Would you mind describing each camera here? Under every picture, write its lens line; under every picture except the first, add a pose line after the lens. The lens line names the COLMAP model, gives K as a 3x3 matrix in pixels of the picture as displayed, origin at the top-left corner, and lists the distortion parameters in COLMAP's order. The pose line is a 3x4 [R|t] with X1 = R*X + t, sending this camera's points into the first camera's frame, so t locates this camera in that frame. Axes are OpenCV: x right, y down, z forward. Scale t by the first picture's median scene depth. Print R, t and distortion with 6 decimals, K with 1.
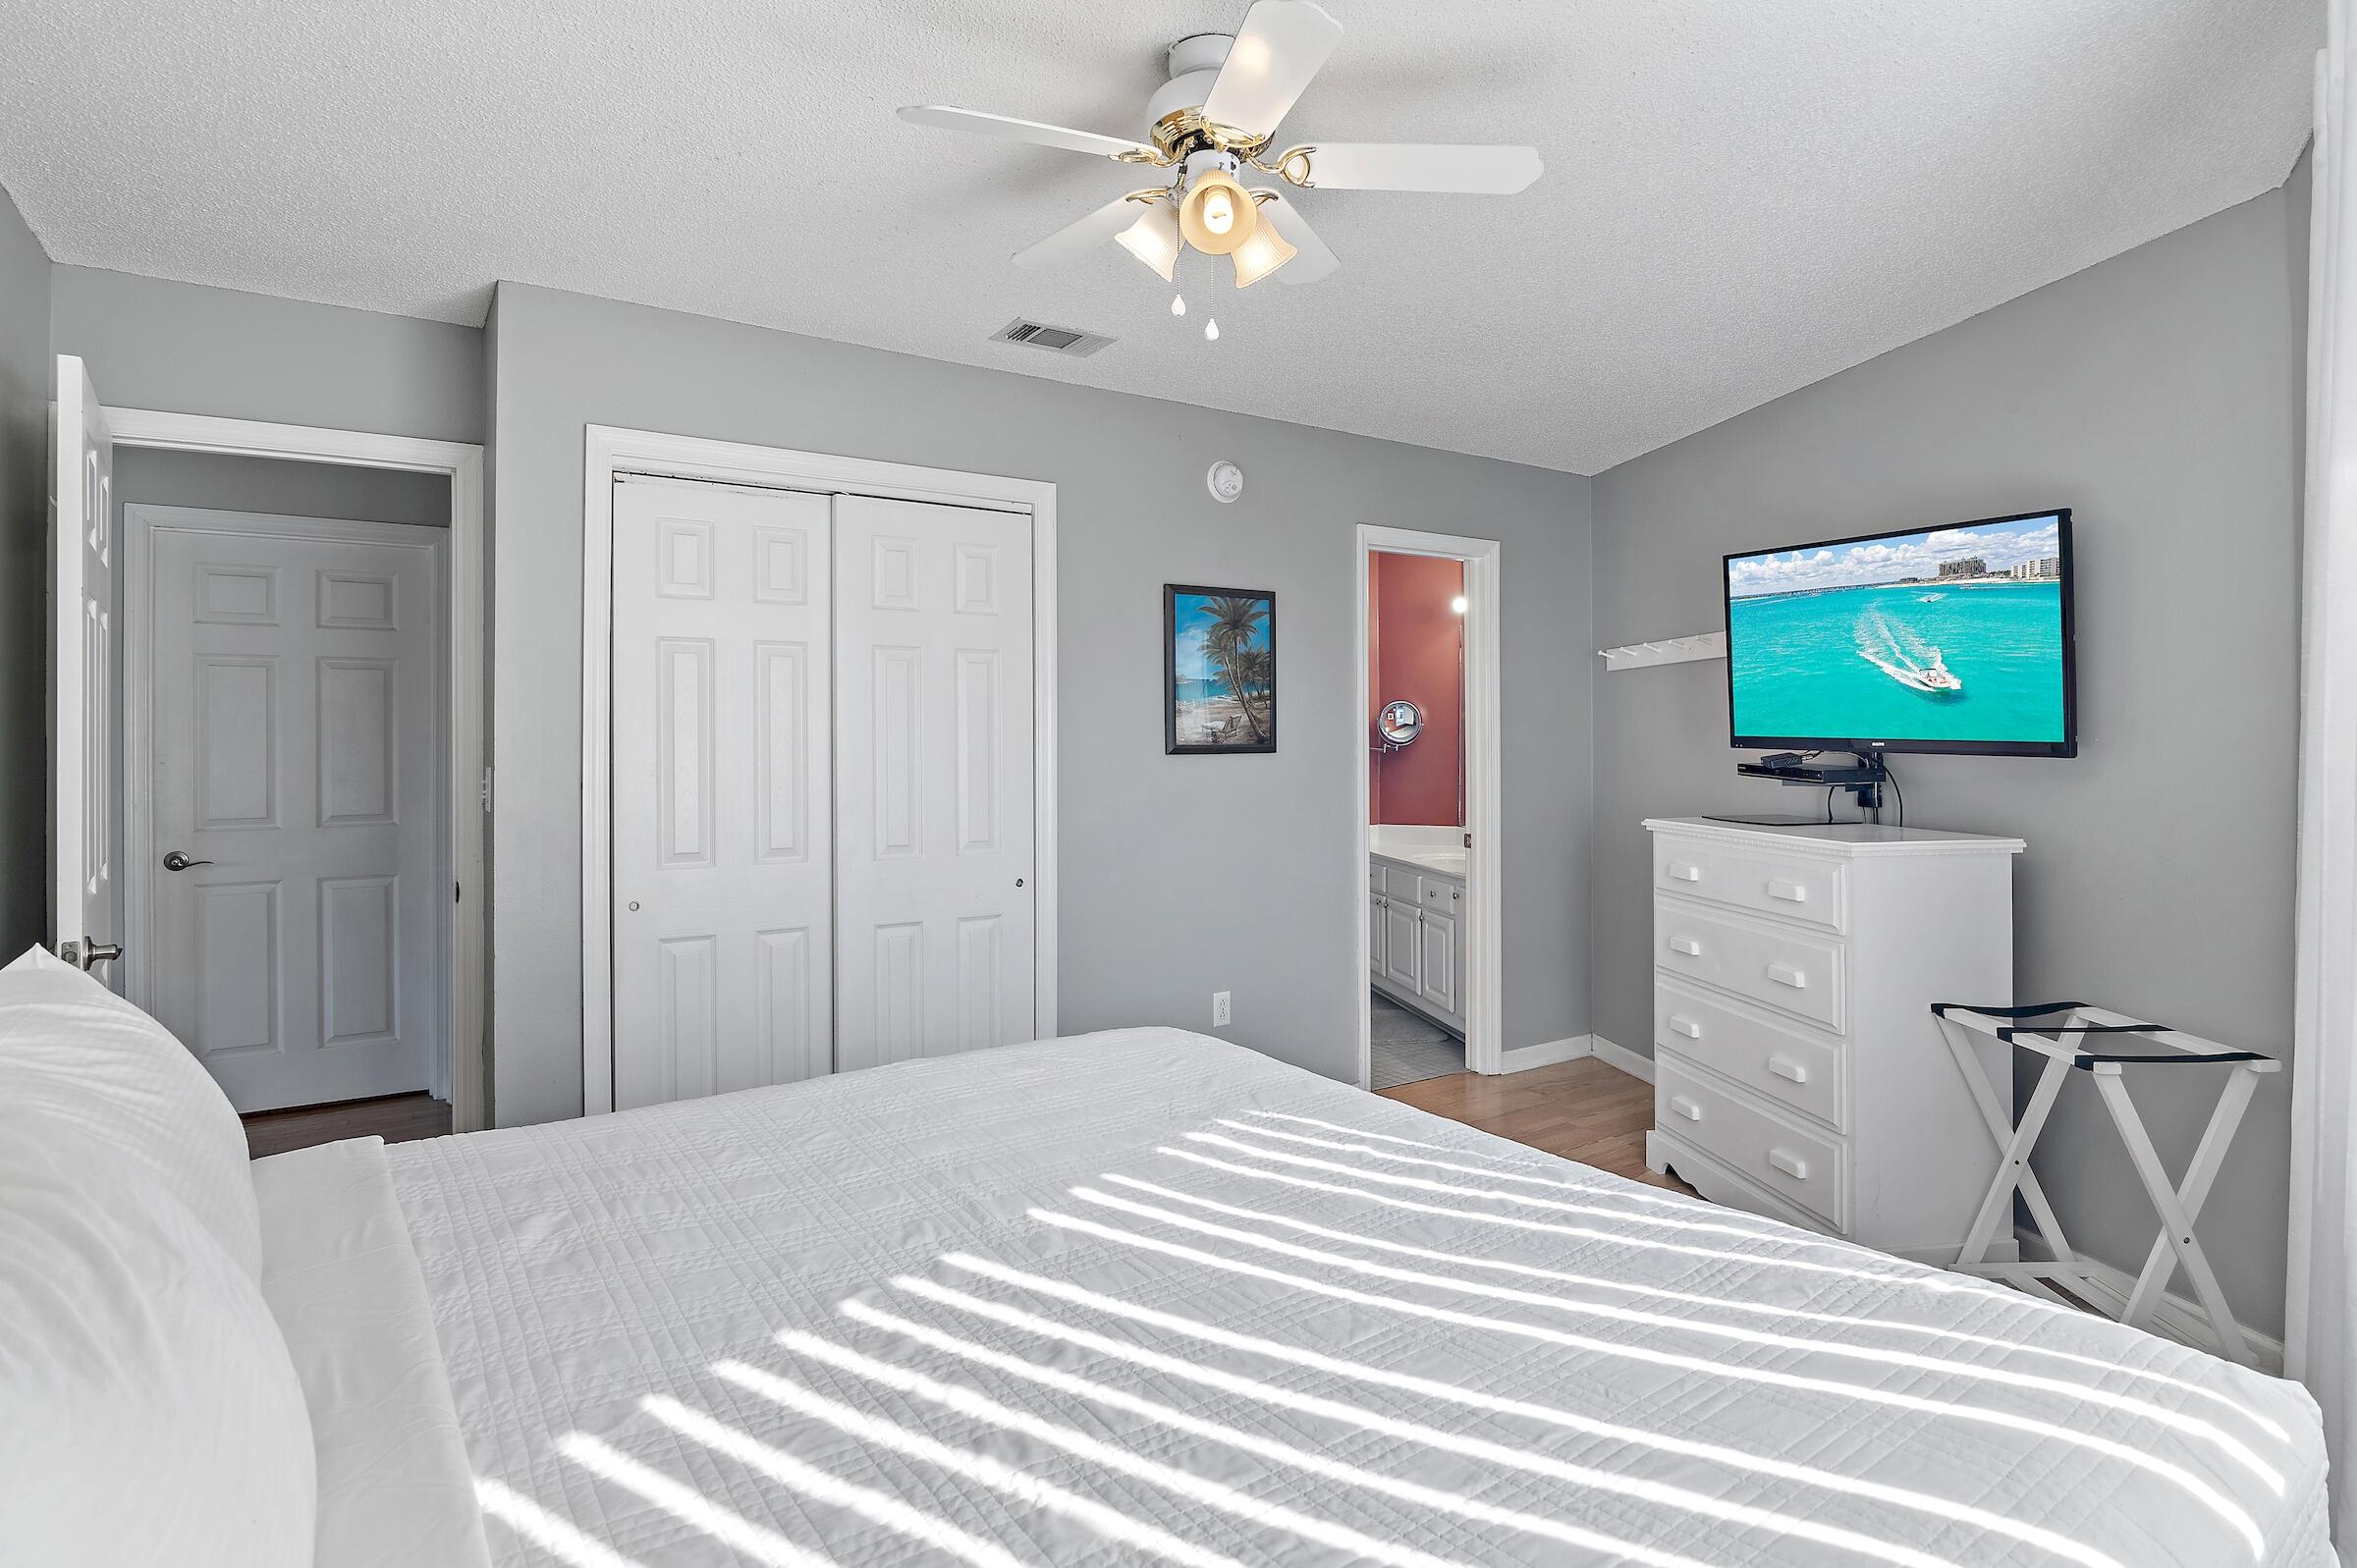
lens RADIAL K [[1144.1, 0, 1179.2], [0, 1144.1, 766.1], [0, 0, 1]] dist [0.014822, 0.001372]
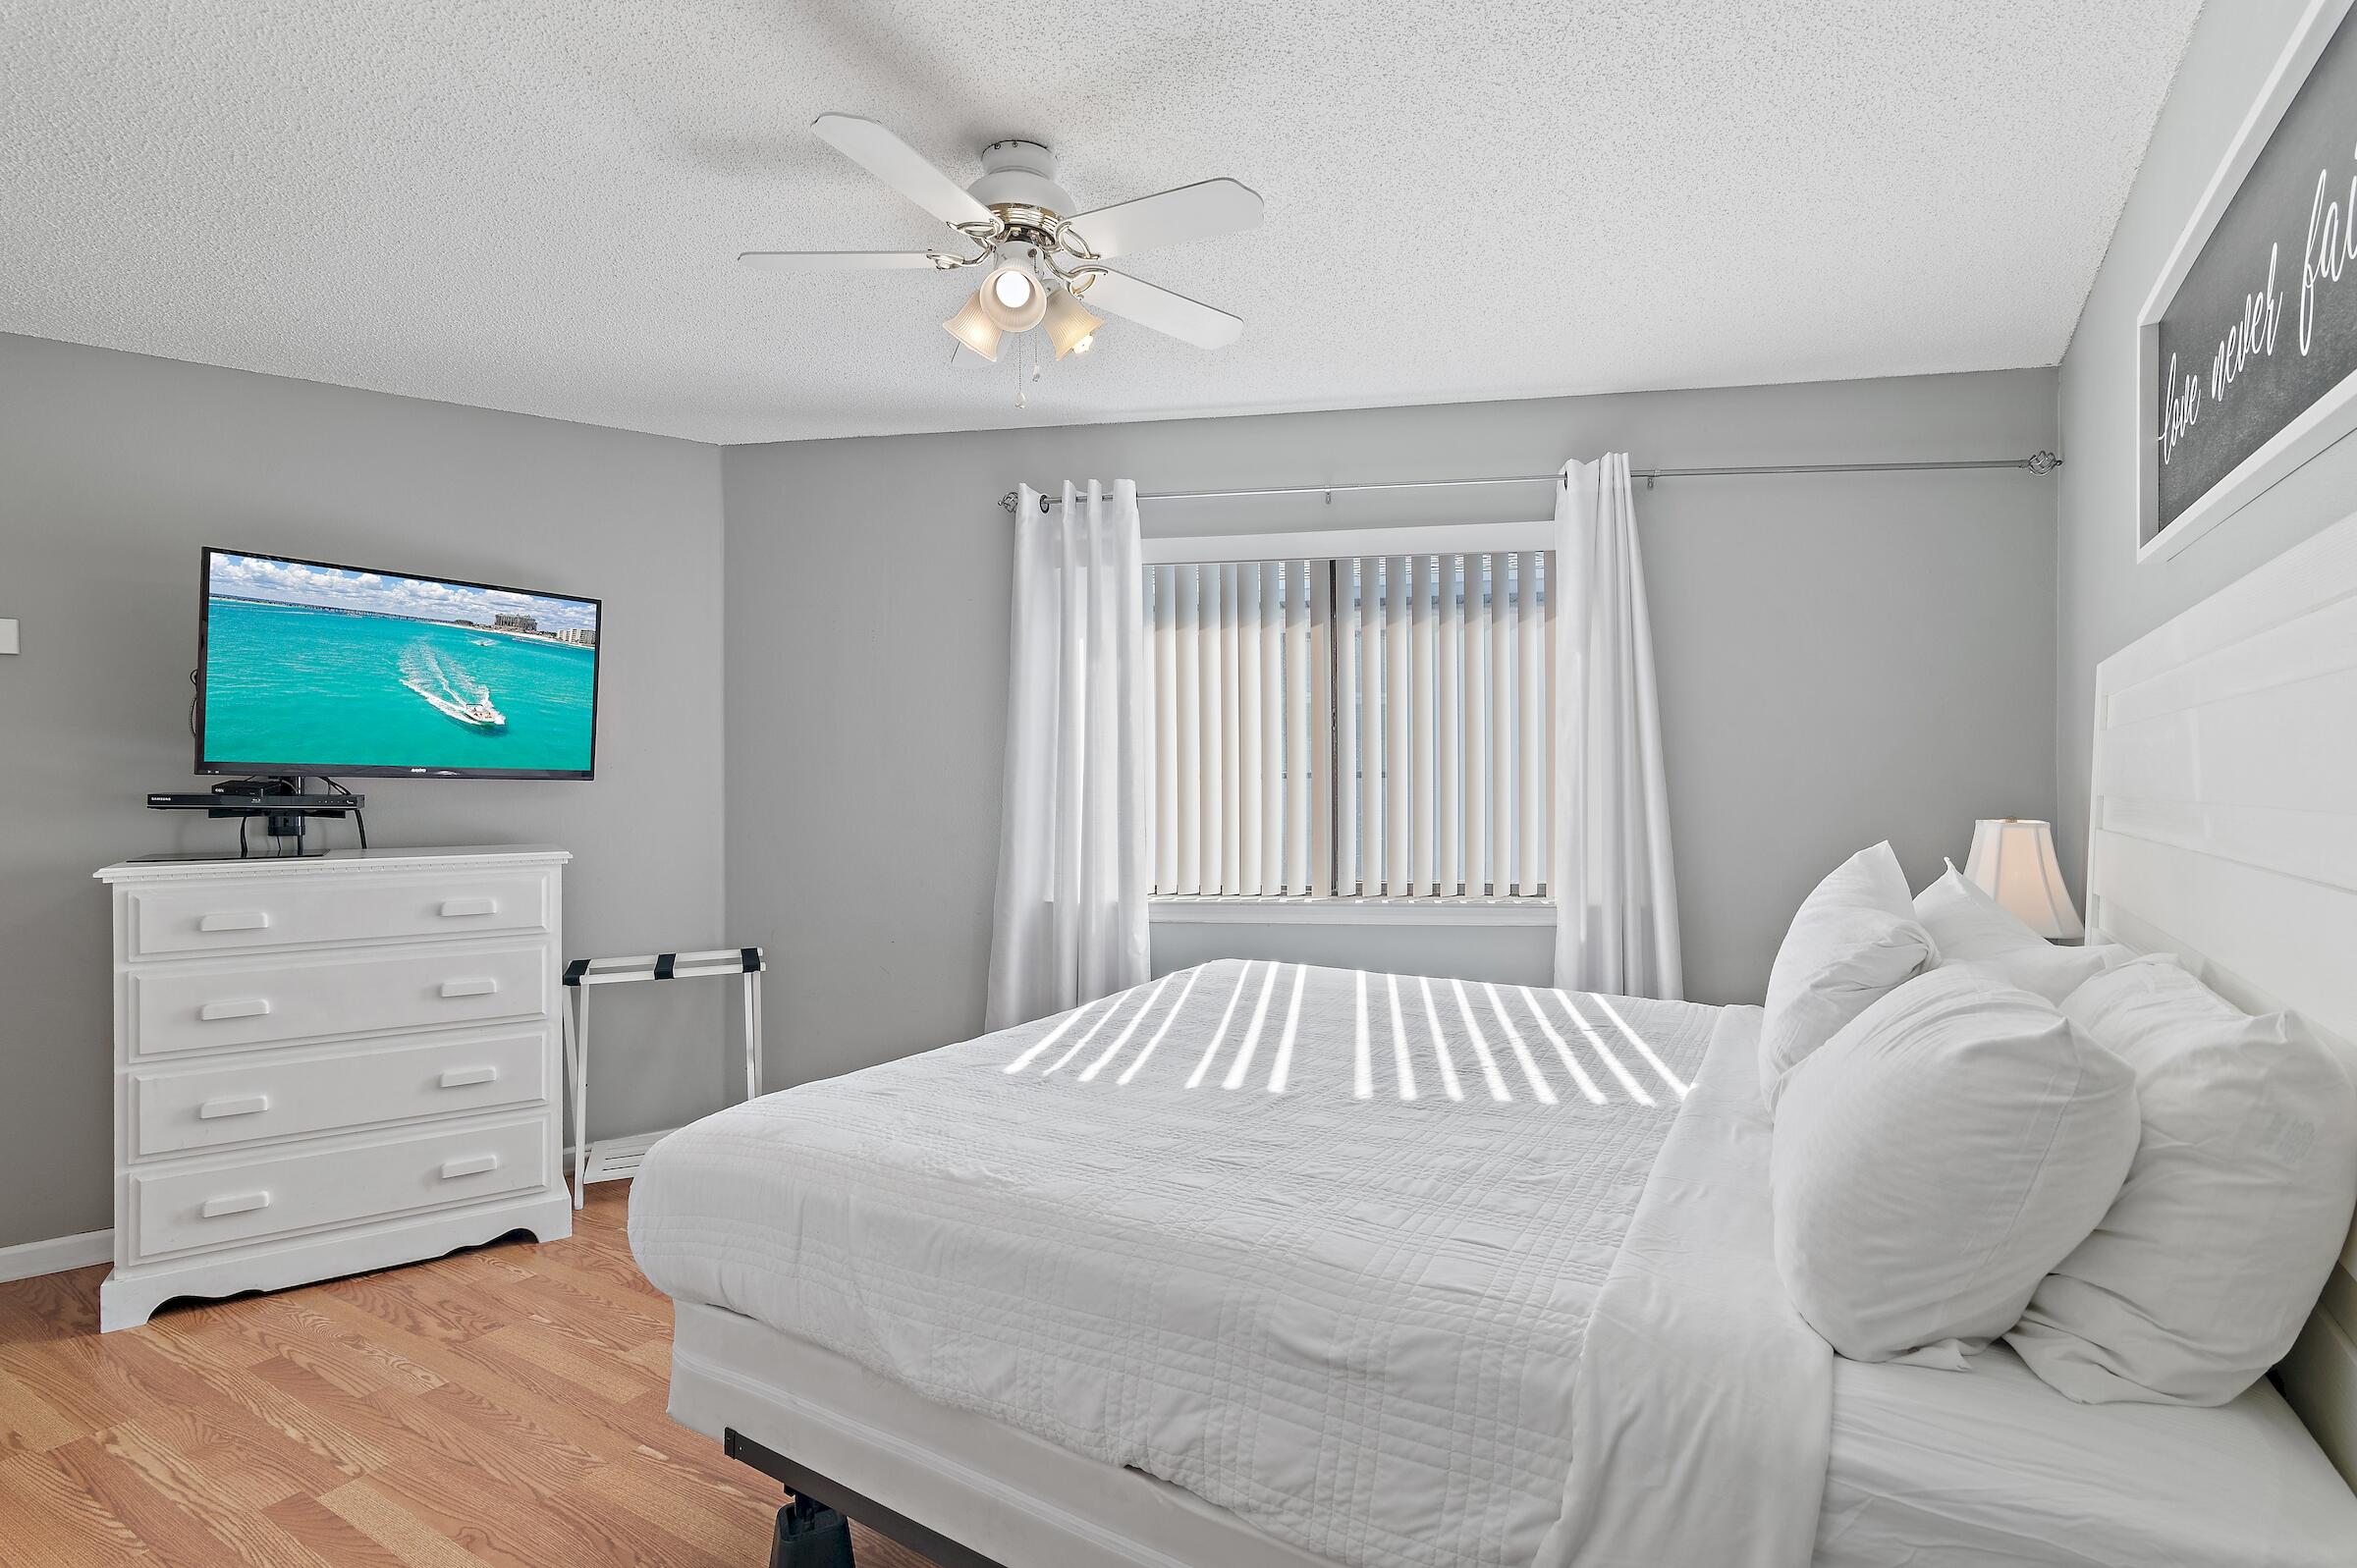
lens RADIAL K [[1205.9, 0, 1172.5], [0, 1205.9, 771.9], [0, 0, 1]] dist [-0.003556, -0.000249]
pose [[-0.330274, 0.010720, 0.943824, -0.681246], [0.018217, 0.999822, -0.004982, 0.000108], [-0.943709, 0.015548, -0.330411, 0.742700]]
